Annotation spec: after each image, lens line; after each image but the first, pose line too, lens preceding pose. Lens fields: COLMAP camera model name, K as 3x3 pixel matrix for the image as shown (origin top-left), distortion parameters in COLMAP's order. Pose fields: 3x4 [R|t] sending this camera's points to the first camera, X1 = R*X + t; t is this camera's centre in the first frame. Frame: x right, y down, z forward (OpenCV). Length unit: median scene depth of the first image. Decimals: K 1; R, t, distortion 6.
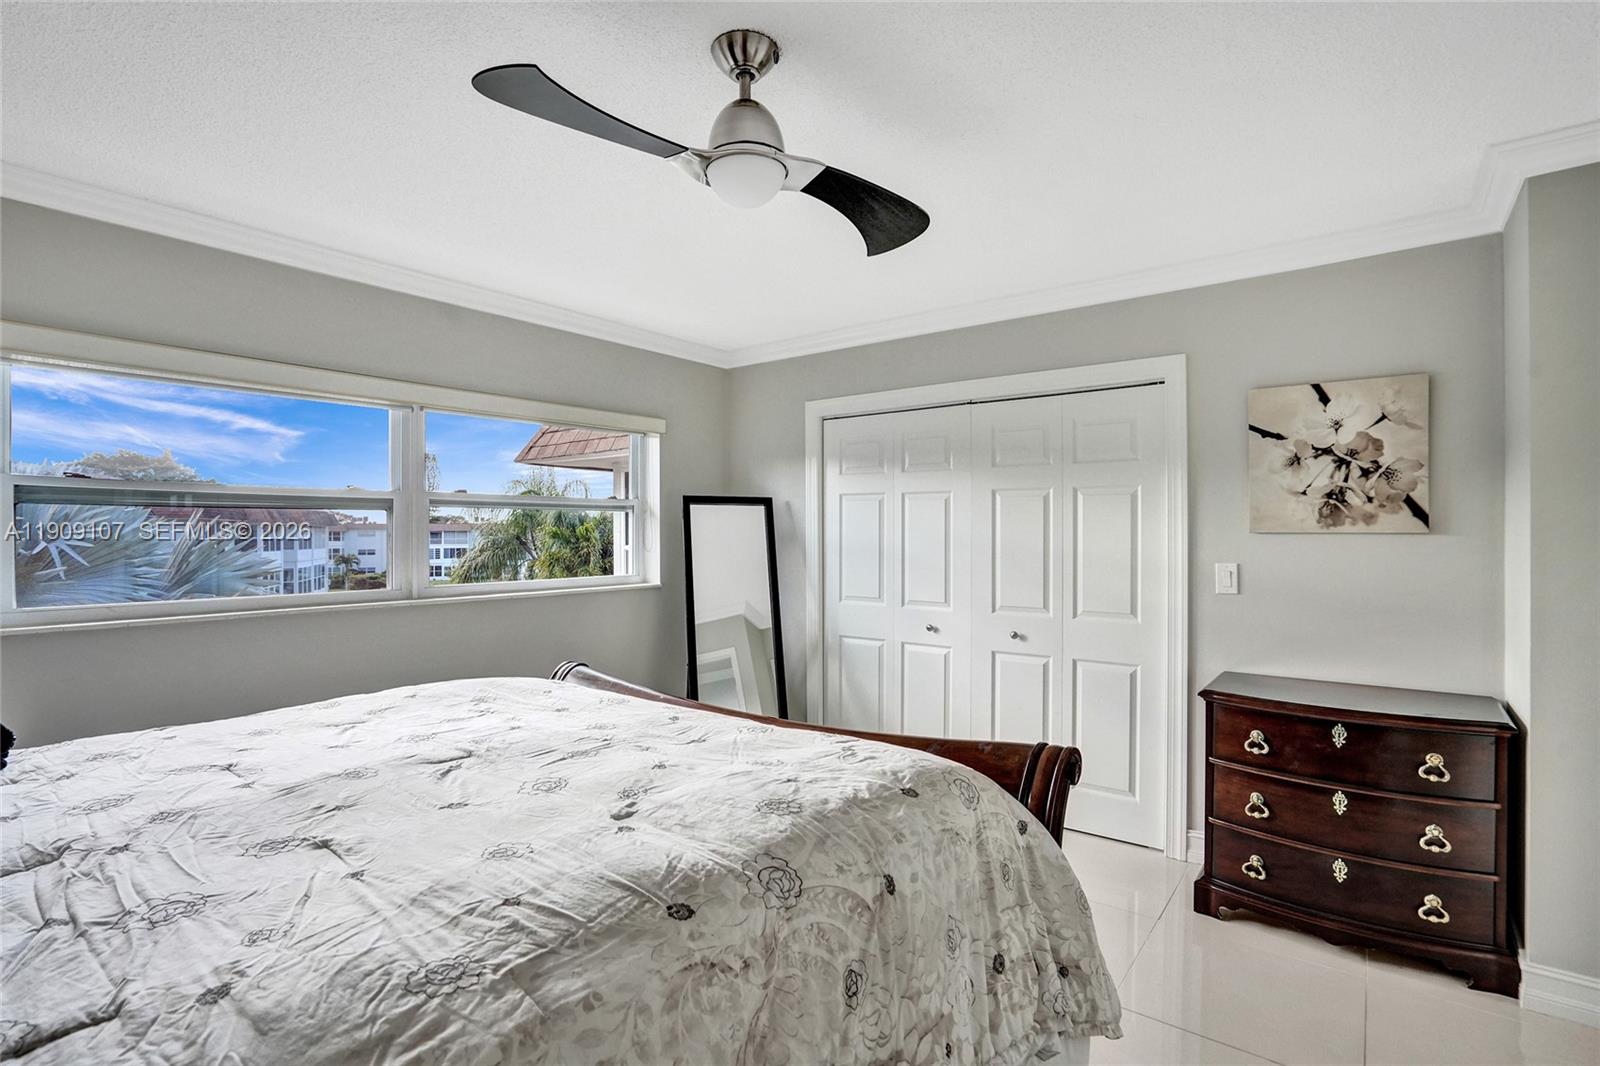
lens RADIAL K [[759.3, 0, 805.9], [0, 759.3, 534.1], [0, 0, 1]] dist [-0.045985, 0.014537]
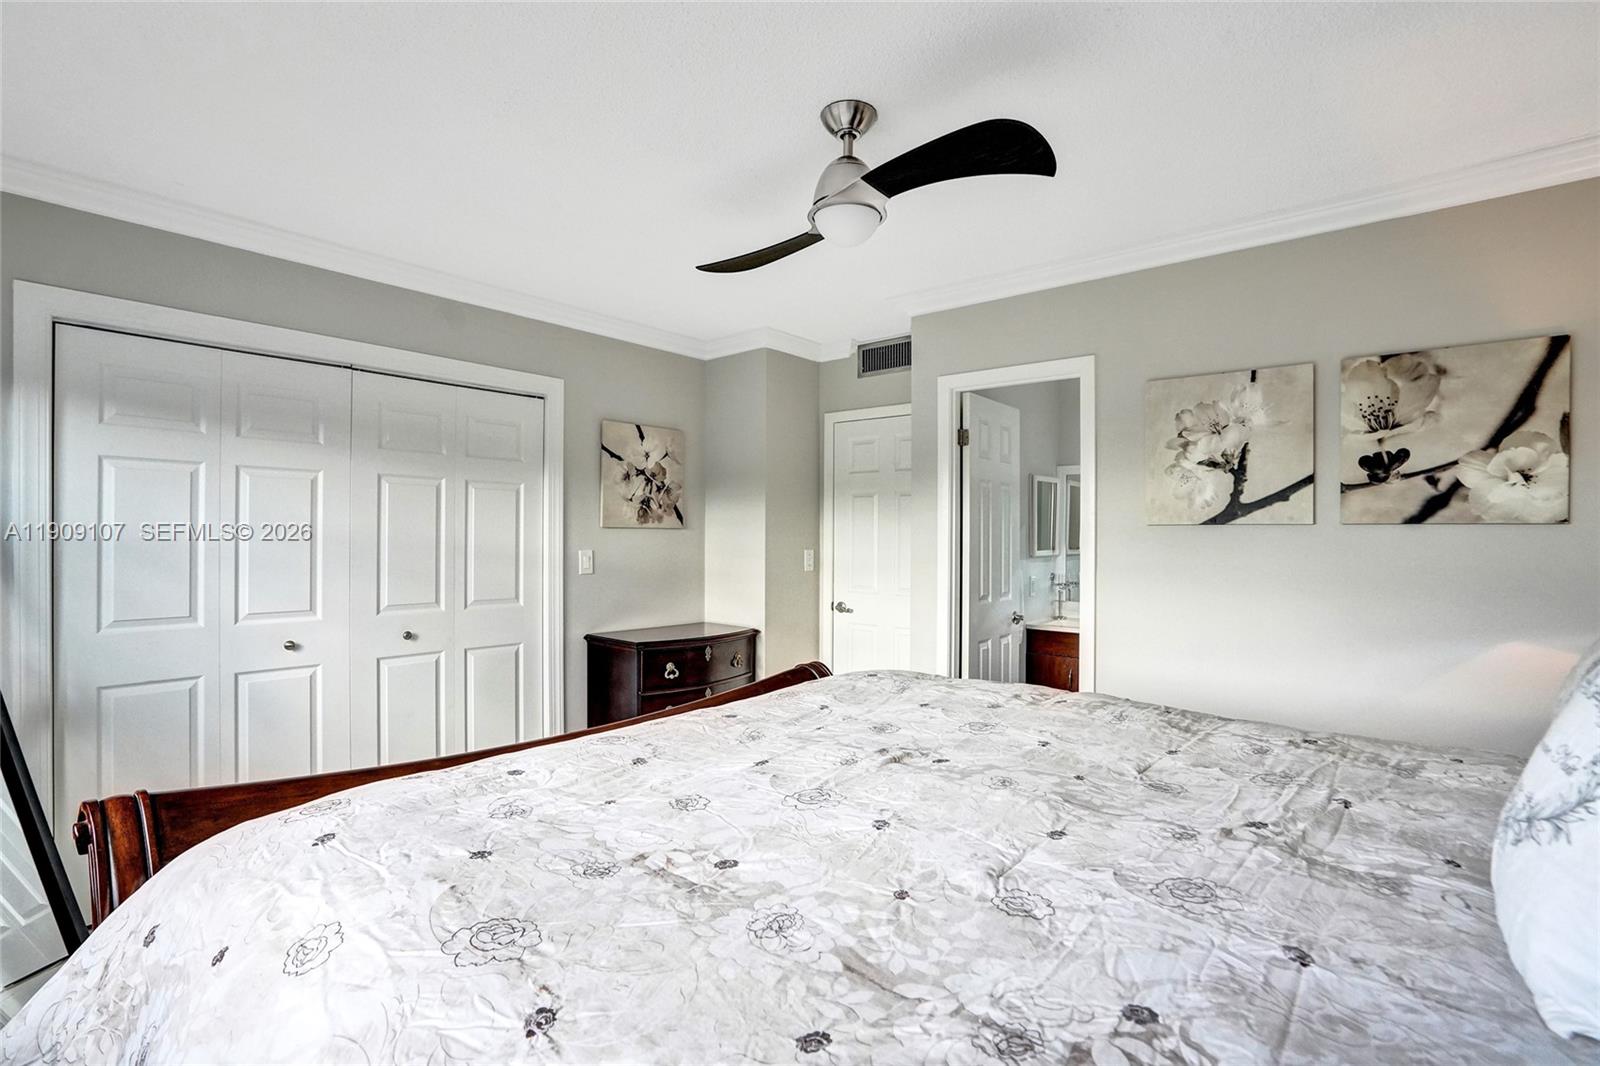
lens RADIAL K [[759.3, 0, 800.3], [0, 759.3, 534.7], [0, 0, 1]] dist [-0.045985, 0.014537]
pose [[0.039576, -0.005219, 0.999203, -0.775975], [-0.013557, 0.999892, 0.005759, -0.000365], [-0.999125, -0.013775, 0.039501, 0.614613]]
